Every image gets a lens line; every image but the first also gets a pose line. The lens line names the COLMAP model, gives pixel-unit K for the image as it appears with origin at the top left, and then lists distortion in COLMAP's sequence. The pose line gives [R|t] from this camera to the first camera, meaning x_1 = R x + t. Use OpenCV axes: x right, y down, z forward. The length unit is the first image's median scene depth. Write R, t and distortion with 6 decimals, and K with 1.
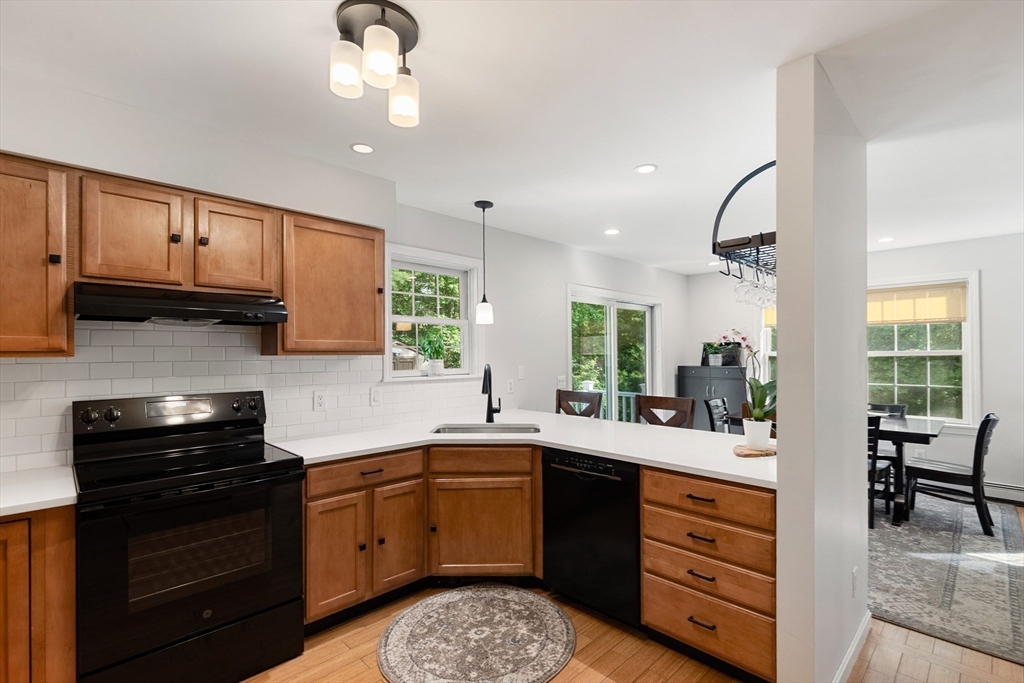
lens RADIAL K [[470.0, 0, 519.4], [0, 470.0, 355.2], [0, 0, 1]] dist [0.009244, -0.001705]
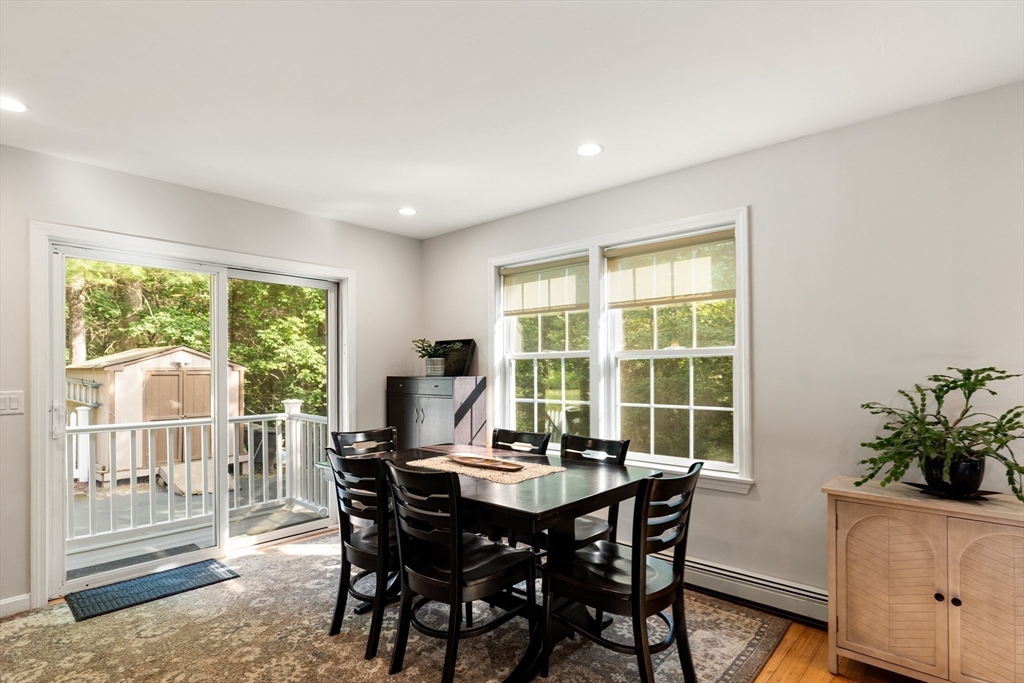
lens RADIAL K [[515.0, 0, 516.1], [0, 515.0, 369.1], [0, 0, 1]] dist [-0.003669, 0.001555]
pose [[0.998904, -0.005417, 0.046484, 1.101687], [0.005124, 0.999966, 0.006406, 0.021953], [-0.046517, -0.006161, 0.998899, 0.643382]]
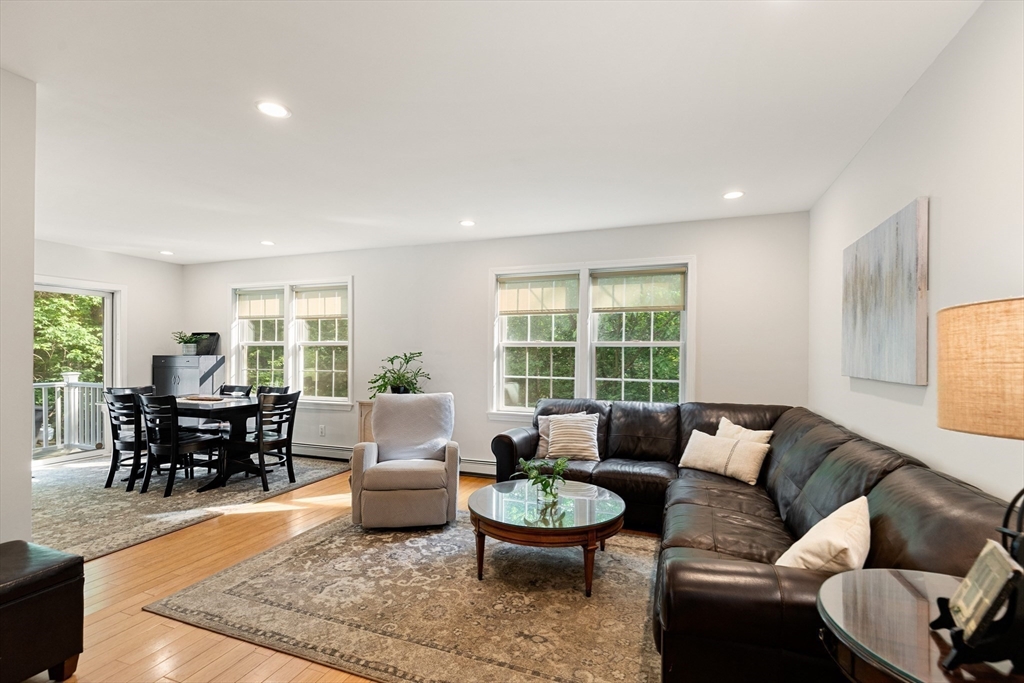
lens RADIAL K [[470.0, 0, 519.0], [0, 470.0, 355.4], [0, 0, 1]] dist [0.009244, -0.001705]
pose [[0.914056, 0.000720, 0.405588, 1.458734], [-0.006395, 0.999900, 0.012639, 0.013733], [-0.405538, -0.014146, 0.913969, -0.506328]]
